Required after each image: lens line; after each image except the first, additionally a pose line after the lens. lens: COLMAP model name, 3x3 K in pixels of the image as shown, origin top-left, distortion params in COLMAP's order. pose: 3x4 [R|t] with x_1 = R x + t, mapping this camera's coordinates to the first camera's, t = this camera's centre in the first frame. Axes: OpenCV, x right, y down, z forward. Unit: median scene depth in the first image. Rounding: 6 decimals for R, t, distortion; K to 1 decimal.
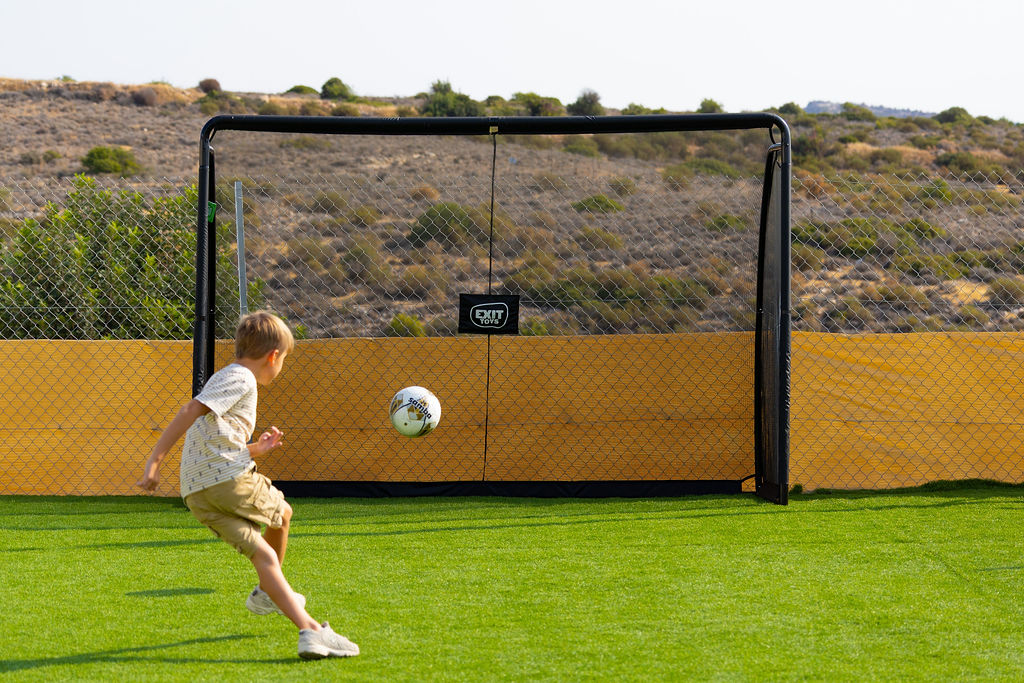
lens RADIAL K [[2094.4, 0, 510.8], [0, 2094.4, 518.3], [0, 0, 1]] dist [-0.164159, 0.182312]
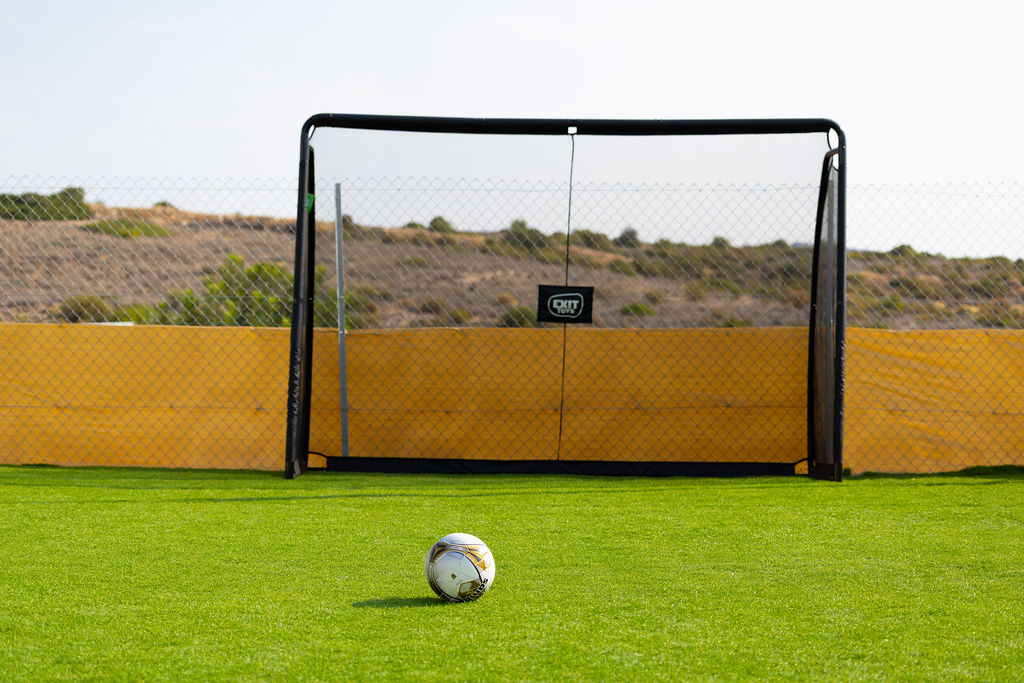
lens RADIAL K [[2159.4, 0, 512.0], [0, 2159.4, 341.5], [0, 0, 1]] dist [-0.120909, -0.008924]
pose [[0.999207, 0.009893, -0.038555, 0.005554], [-0.011951, 0.998495, -0.053527, -0.019499], [0.037968, 0.053946, 0.997822, -0.127180]]
